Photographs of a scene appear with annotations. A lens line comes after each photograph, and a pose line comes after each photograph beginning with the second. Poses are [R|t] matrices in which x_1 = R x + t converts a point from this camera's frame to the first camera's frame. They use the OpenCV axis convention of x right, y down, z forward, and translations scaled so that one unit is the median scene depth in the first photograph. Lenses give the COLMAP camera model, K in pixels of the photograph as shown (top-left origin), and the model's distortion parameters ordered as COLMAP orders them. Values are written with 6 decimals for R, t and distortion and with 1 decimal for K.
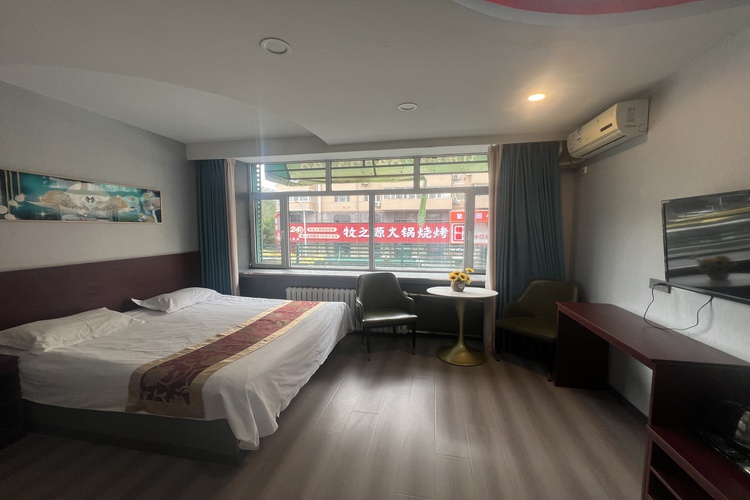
lens RADIAL K [[292.5, 0, 369.8], [0, 292.5, 251.2], [0, 0, 1]] dist [0.001400, -0.000404]
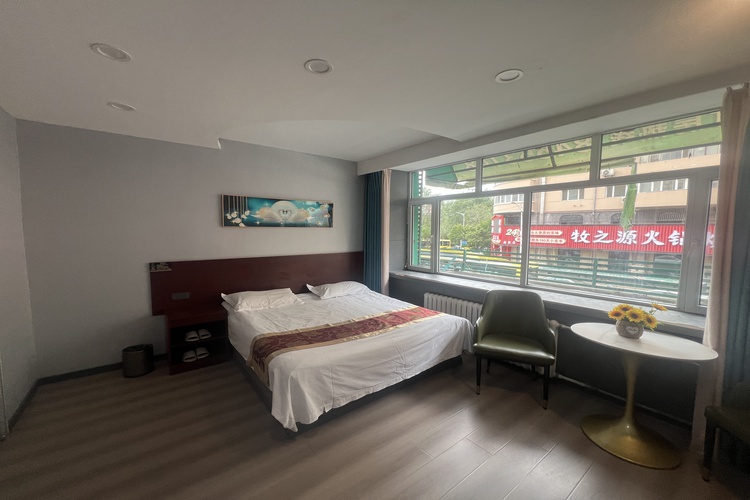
lens RADIAL K [[292.5, 0, 379.1], [0, 292.5, 251.2], [0, 0, 1]] dist [0.001400, -0.000404]
pose [[0.770268, 0.052339, -0.635569, 0.258979], [-0.057100, 0.998284, 0.013007, -0.023563], [0.635159, 0.026272, 0.771934, 0.151554]]
